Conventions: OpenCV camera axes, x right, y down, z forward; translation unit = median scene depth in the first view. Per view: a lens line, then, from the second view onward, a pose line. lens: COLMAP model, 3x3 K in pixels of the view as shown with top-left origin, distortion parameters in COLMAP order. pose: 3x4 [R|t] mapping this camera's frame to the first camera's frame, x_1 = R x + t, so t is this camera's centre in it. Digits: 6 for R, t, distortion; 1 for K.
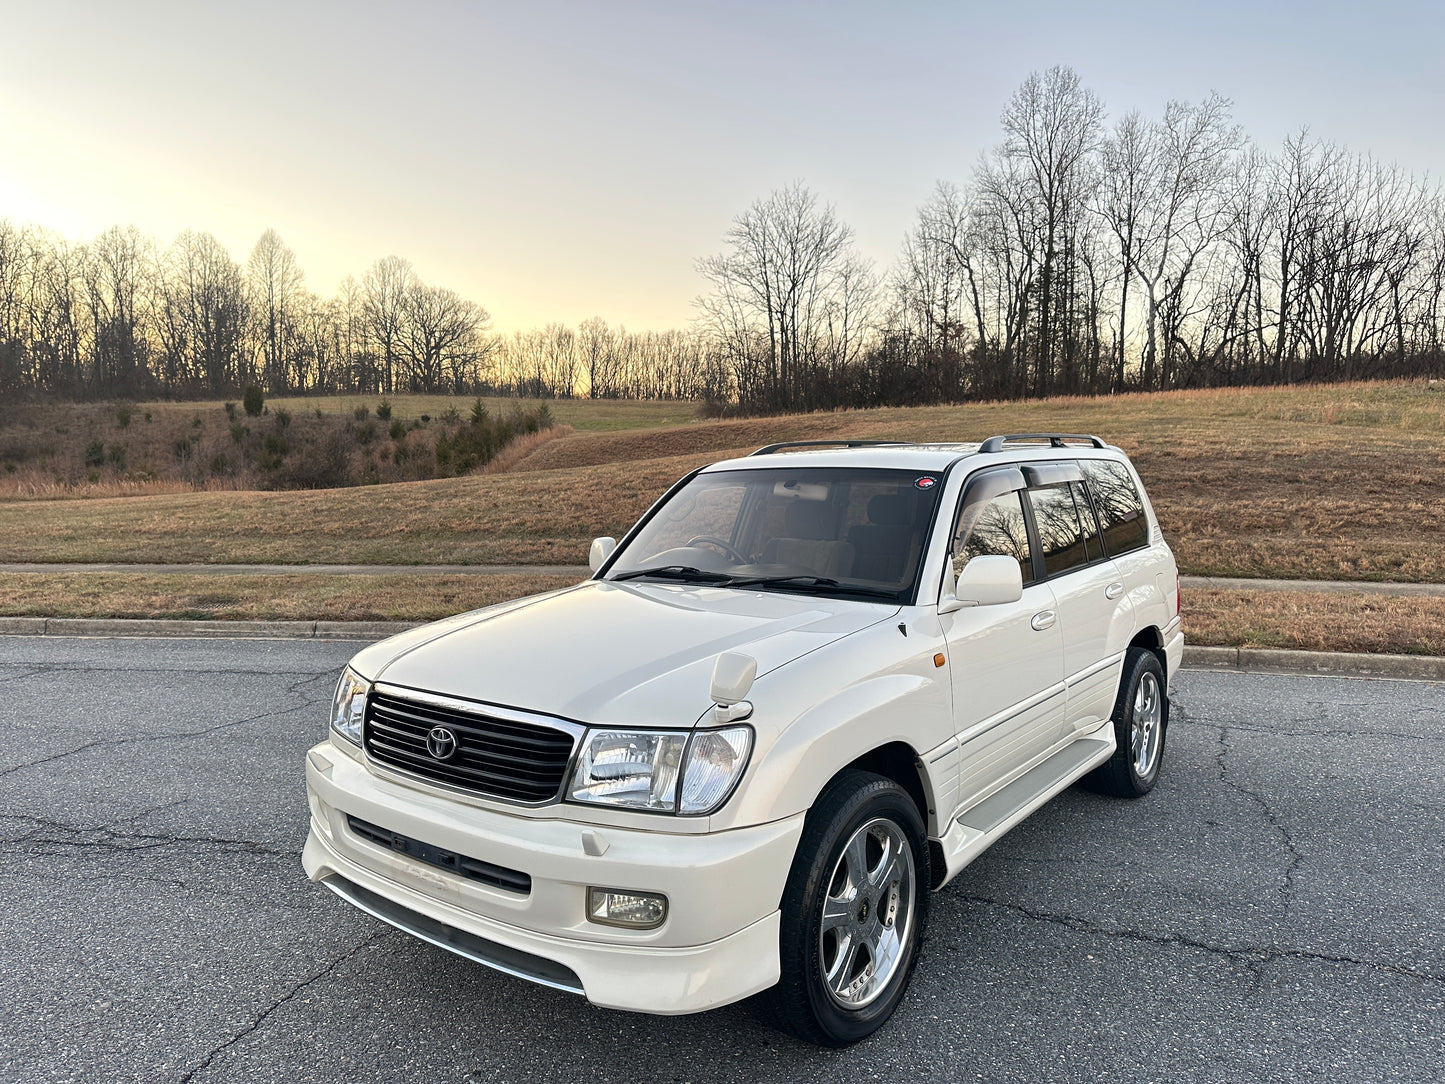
lens RADIAL K [[1029.8, 0, 722.5], [0, 1029.8, 542.0], [0, 0, 1]] dist [0.058642, -0.073910]
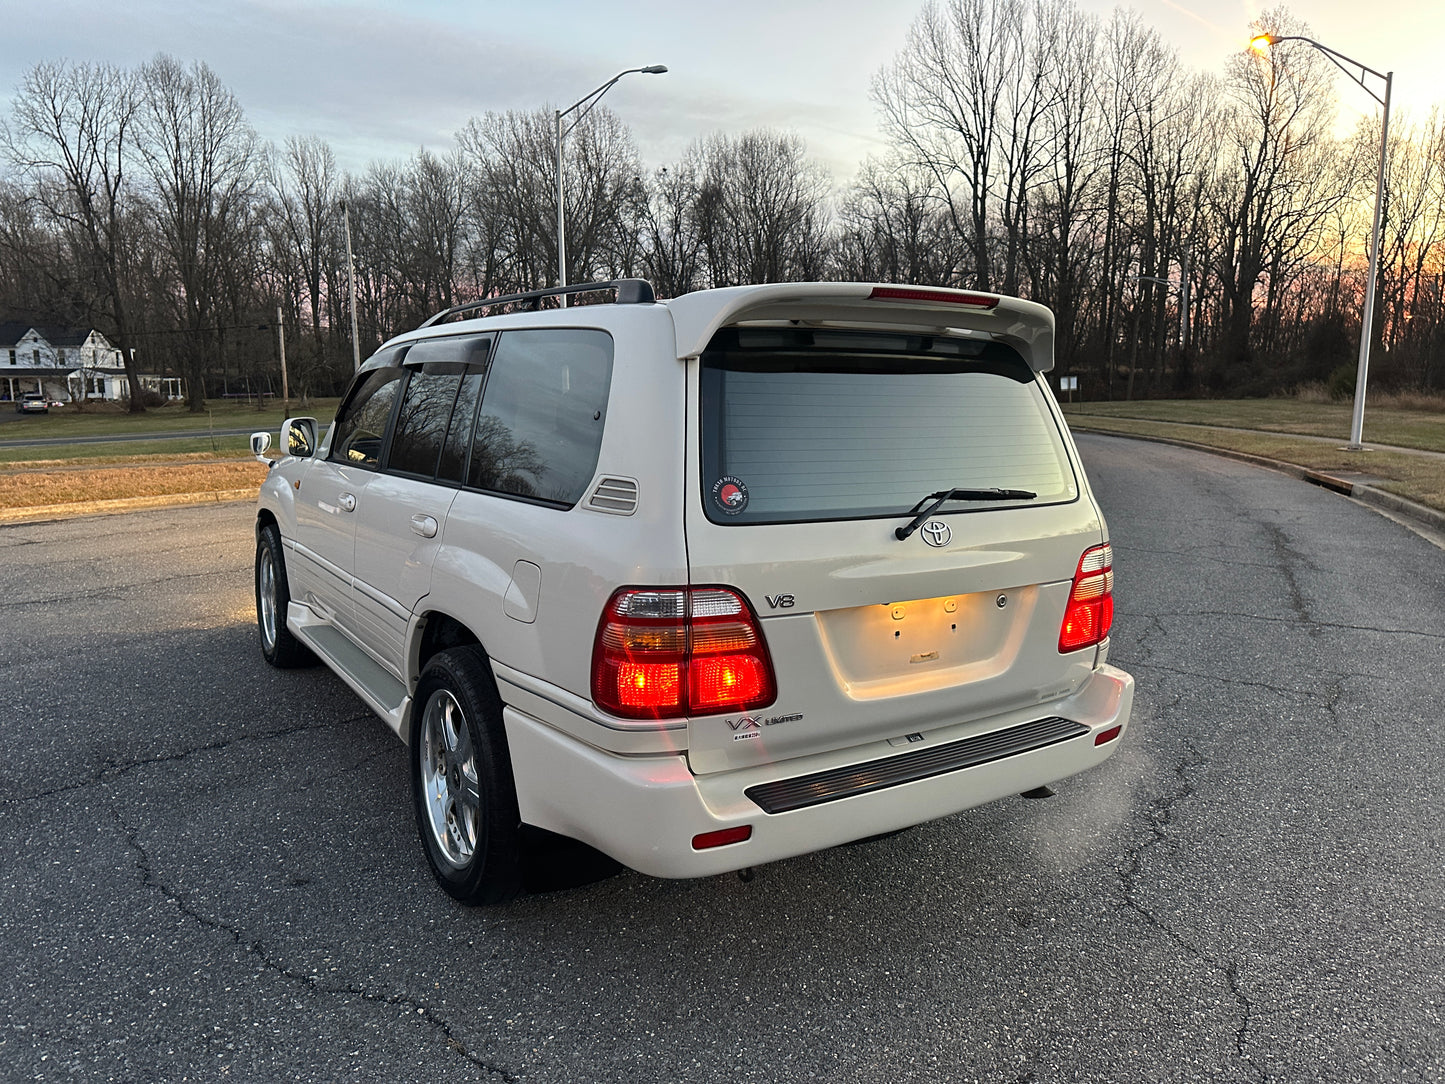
lens RADIAL K [[1047.3, 0, 725.9], [0, 1047.3, 537.6], [0, 0, 1]] dist [0.026616, -0.039277]
pose [[-0.343286, 0.137763, -0.929073, 0.077238], [-0.090144, 0.979785, 0.178591, -0.007125], [0.934895, 0.145058, -0.323928, 0.114983]]
